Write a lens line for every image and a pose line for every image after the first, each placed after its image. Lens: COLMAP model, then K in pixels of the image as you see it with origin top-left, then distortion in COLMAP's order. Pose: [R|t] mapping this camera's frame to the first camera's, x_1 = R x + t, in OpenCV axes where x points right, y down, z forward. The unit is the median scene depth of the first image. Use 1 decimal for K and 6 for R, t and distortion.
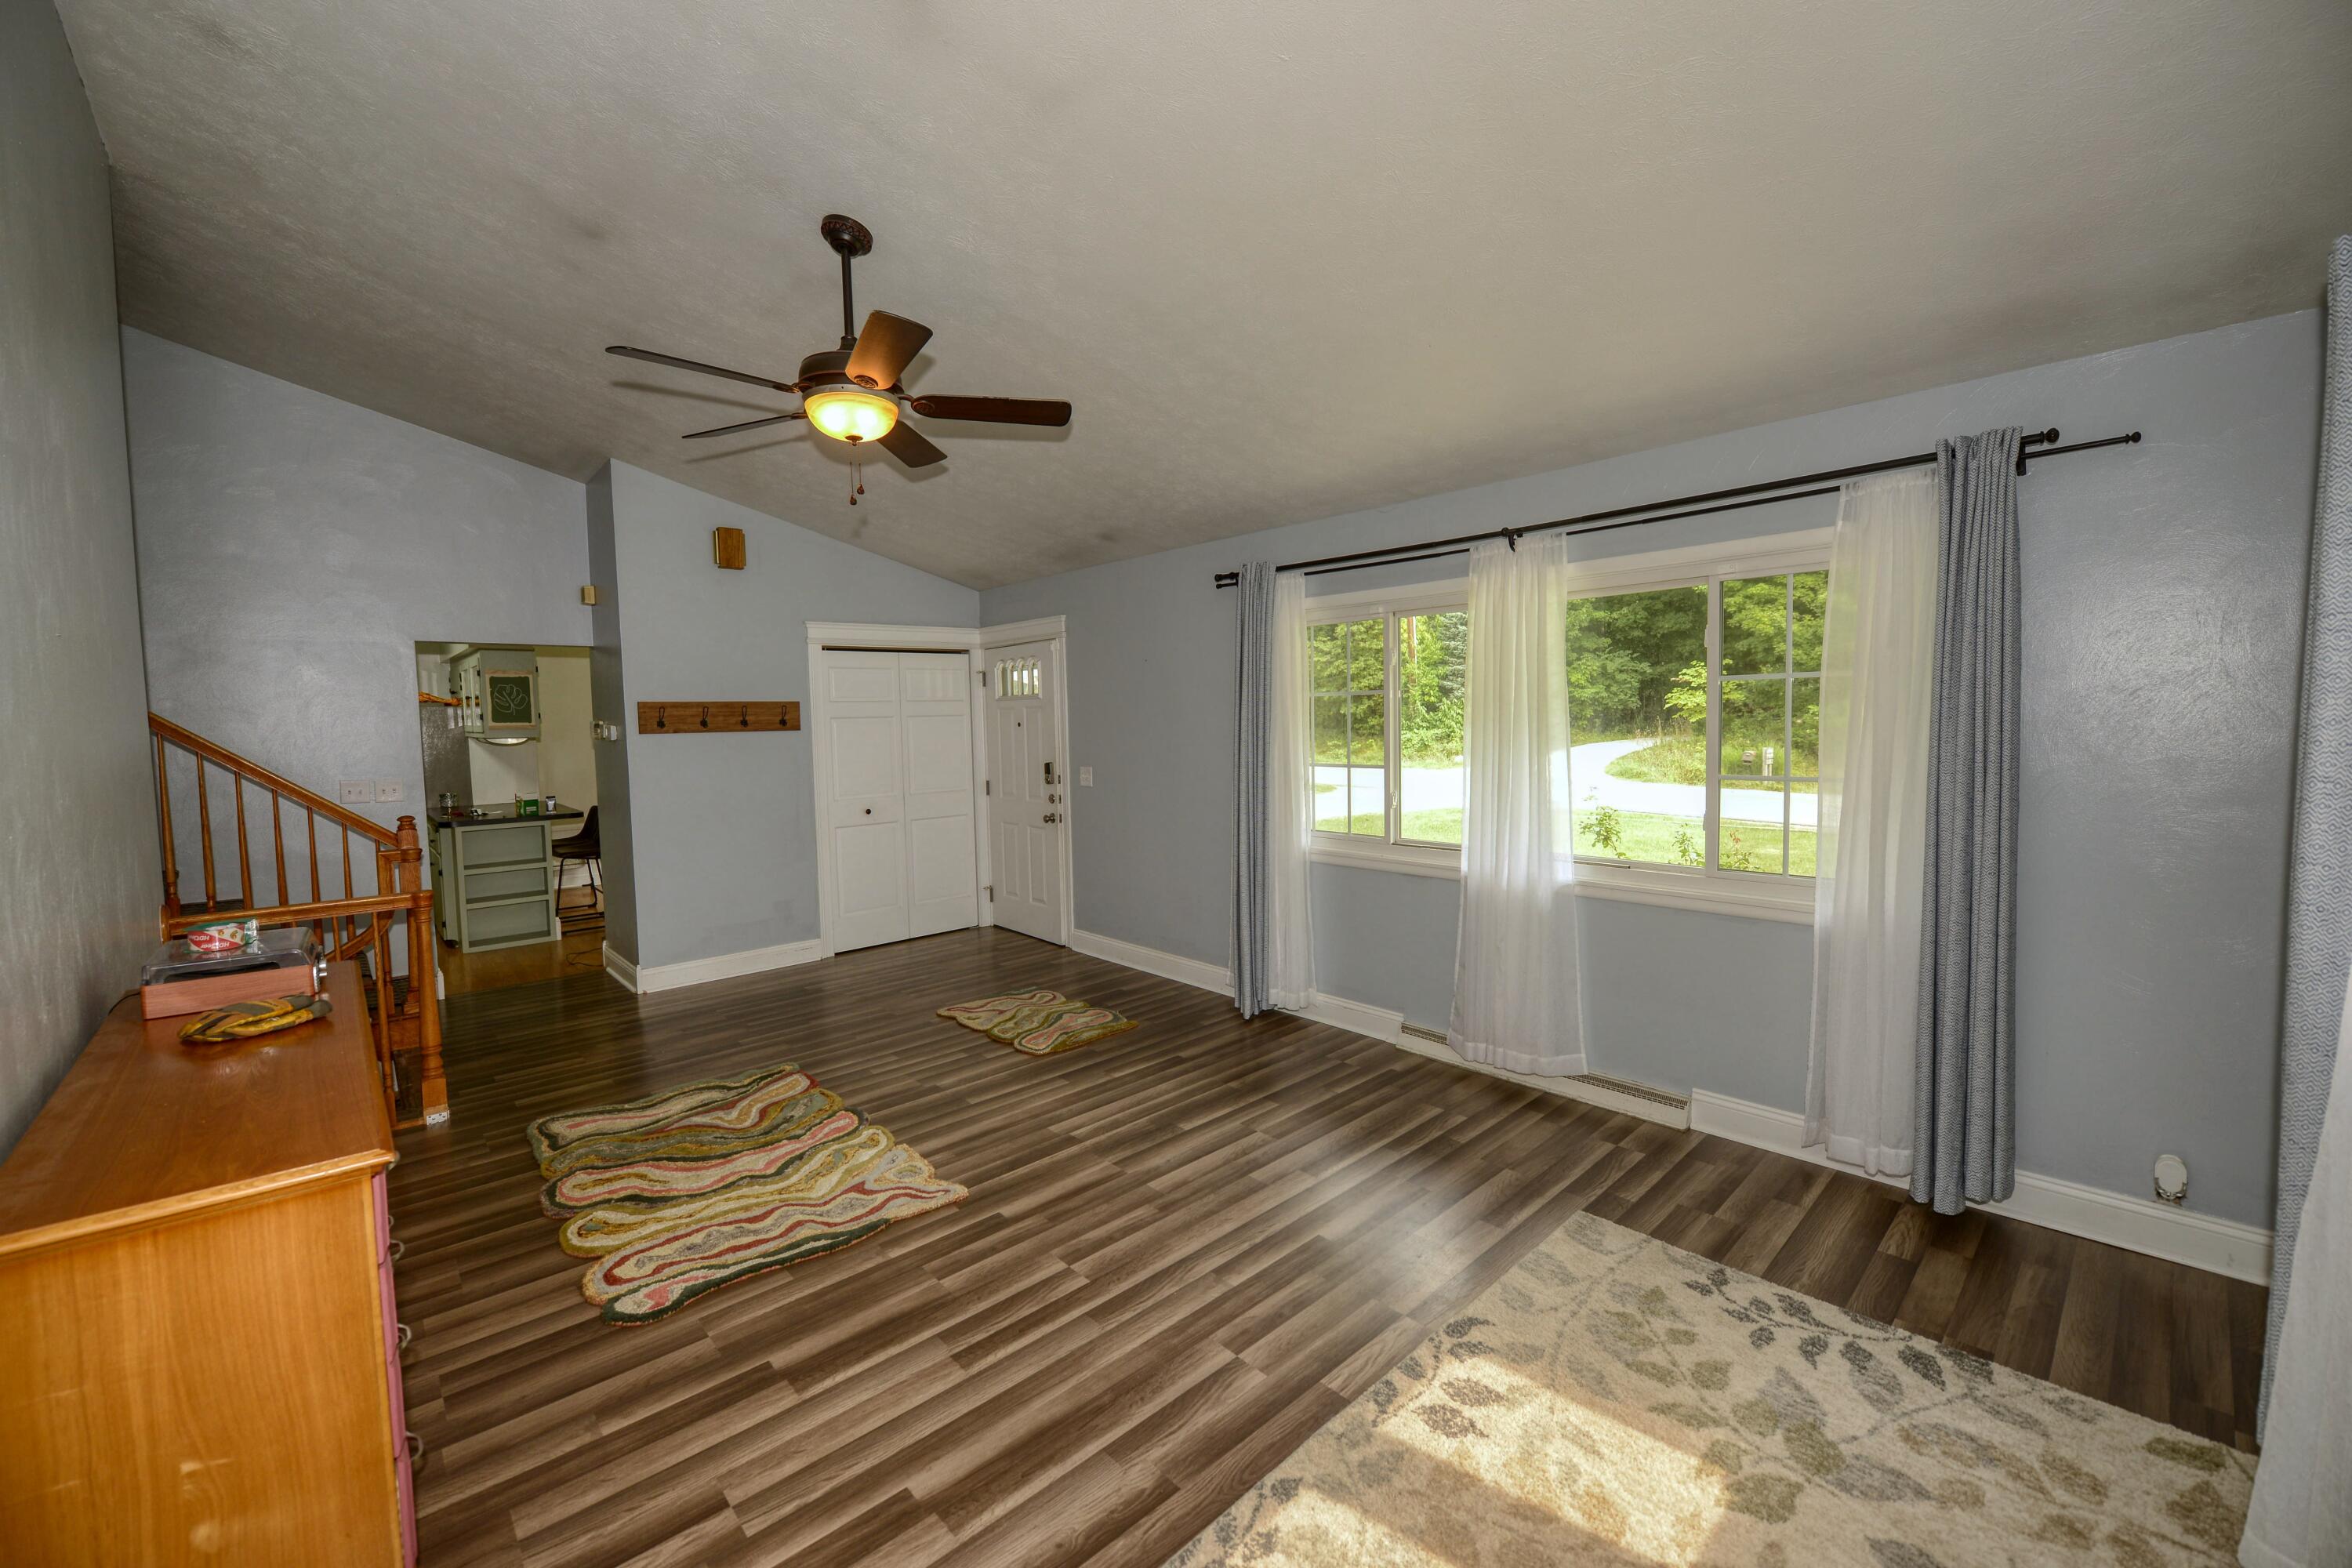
lens RADIAL K [[937.5, 0, 1169.8], [0, 937.5, 776.8], [0, 0, 1]] dist [-0.017571, -0.001450]
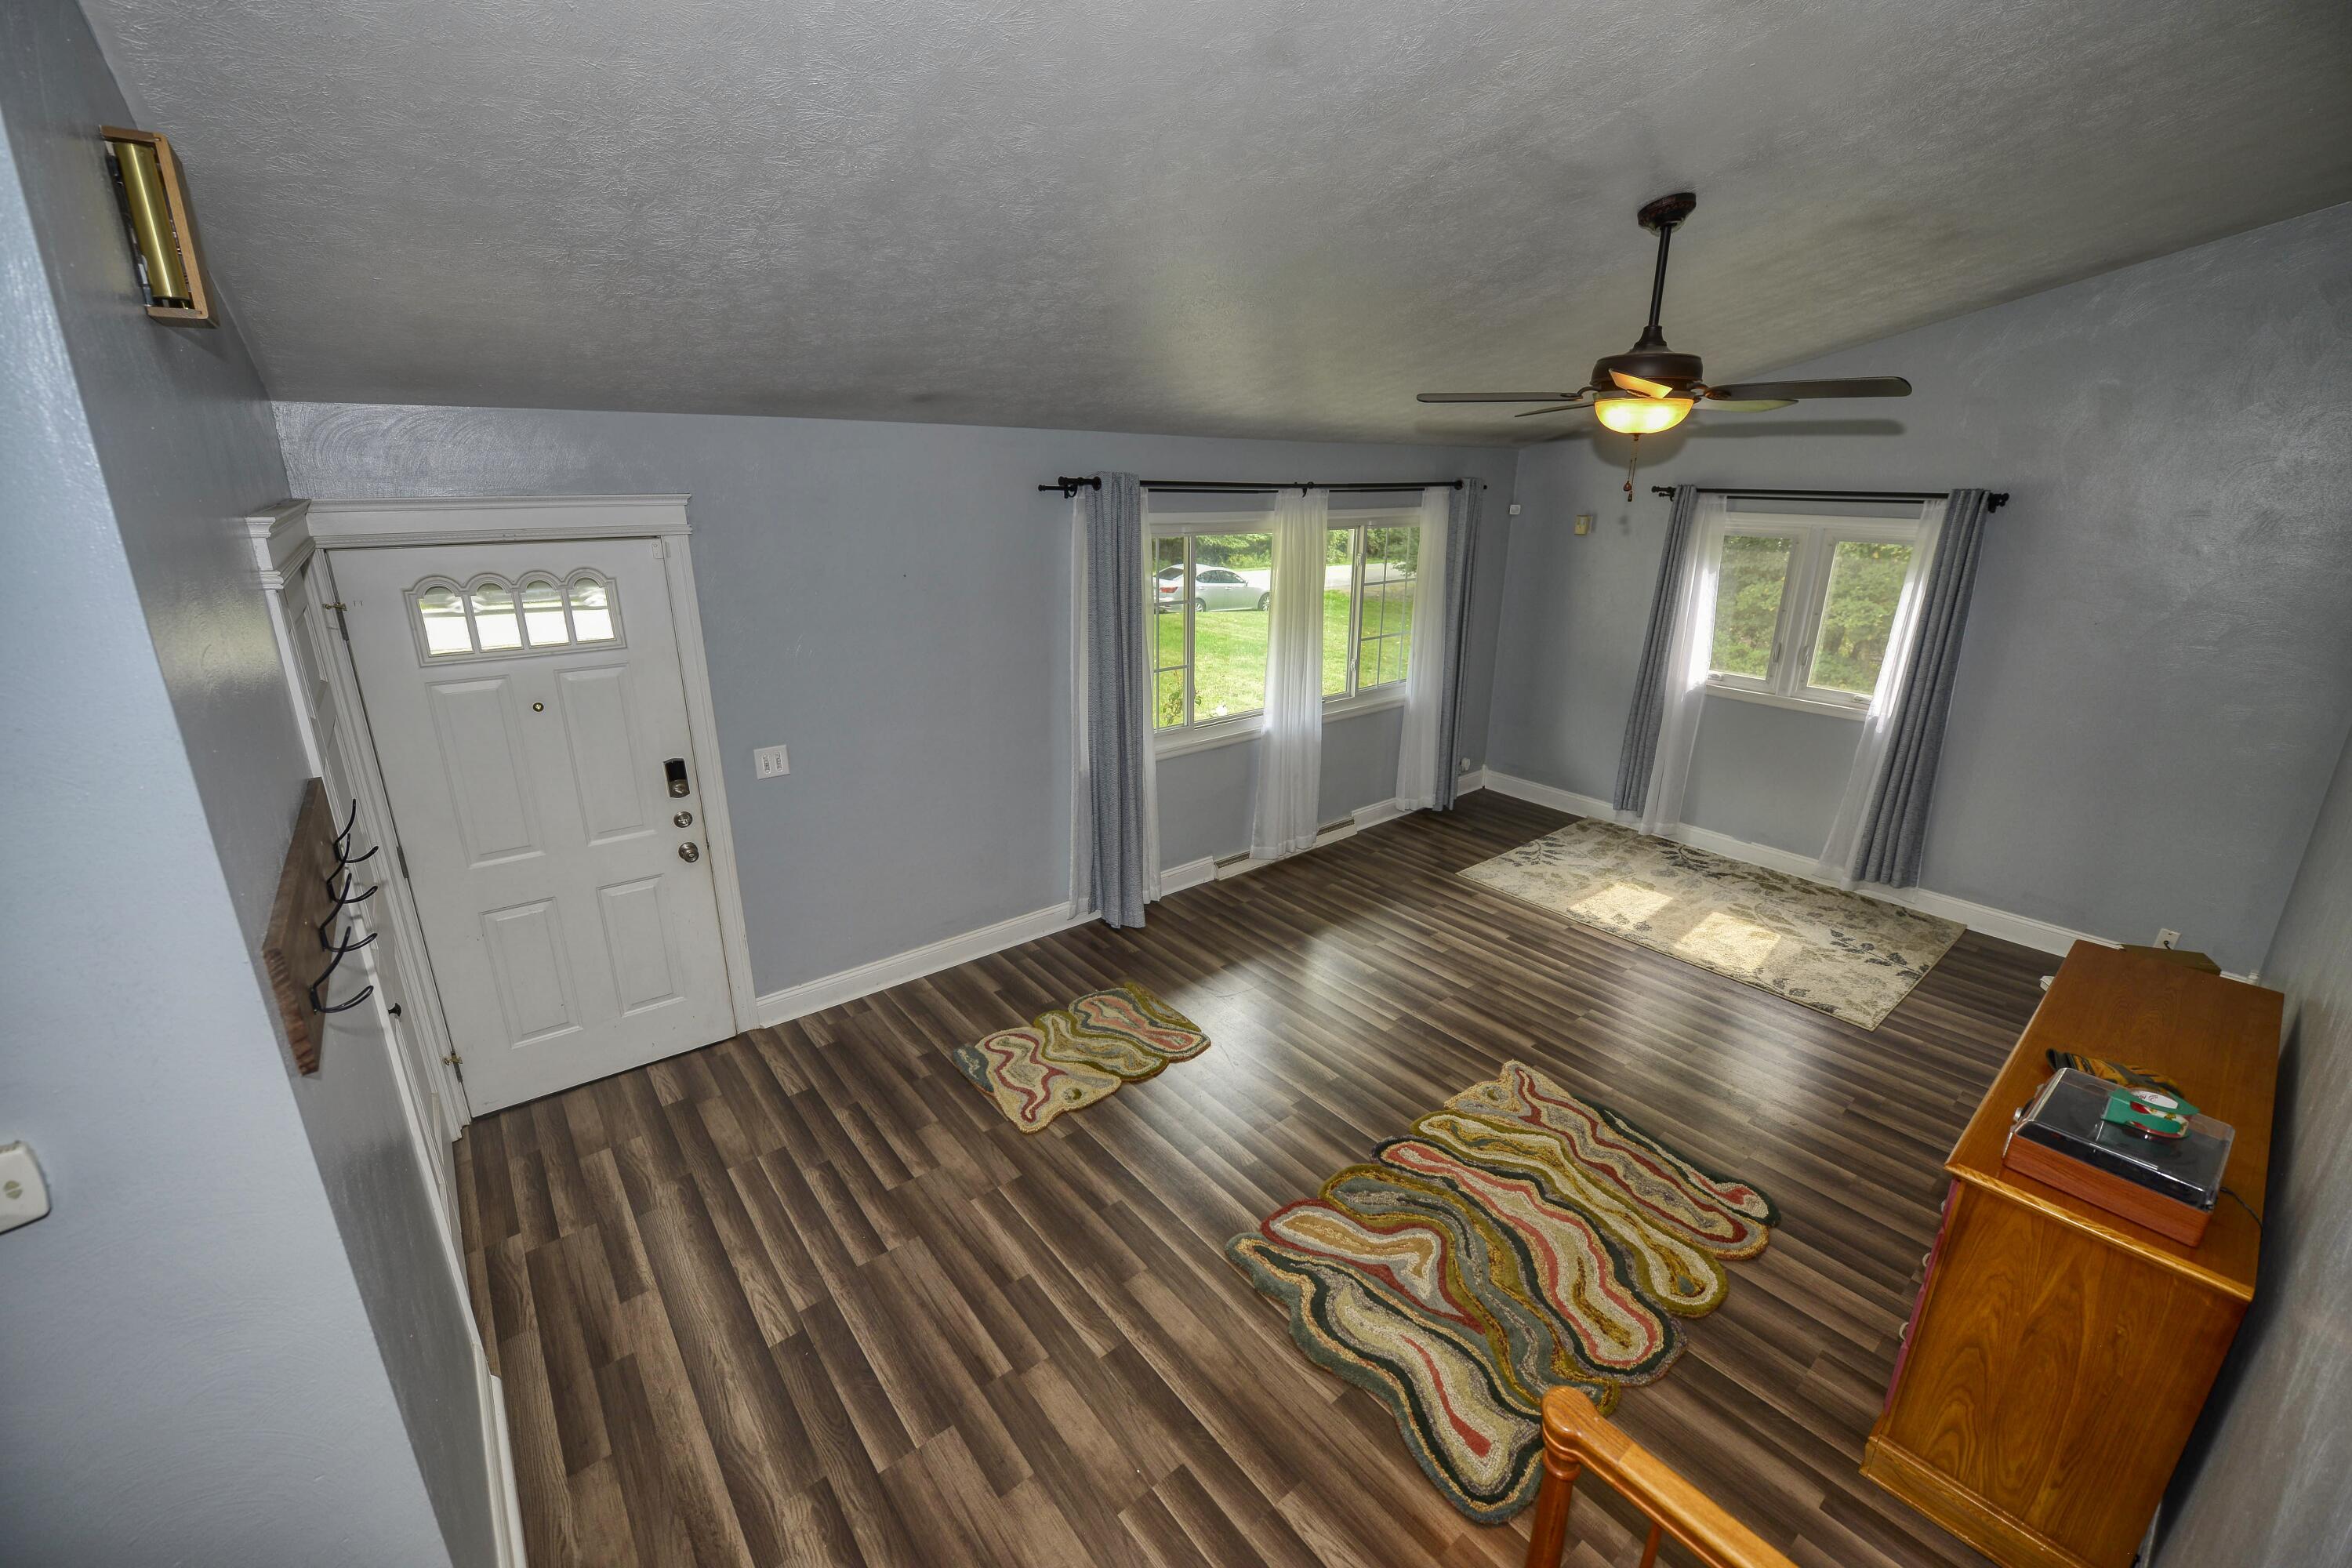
lens RADIAL K [[937.5, 0, 1173.4], [0, 937.5, 768.6], [0, 0, 1]] dist [-0.017571, -0.001450]
pose [[0.055721, -0.276147, 0.959499, -1.320466], [0.056976, 0.960305, 0.273070, -0.296853], [-0.996819, 0.039452, 0.069243, 1.335243]]
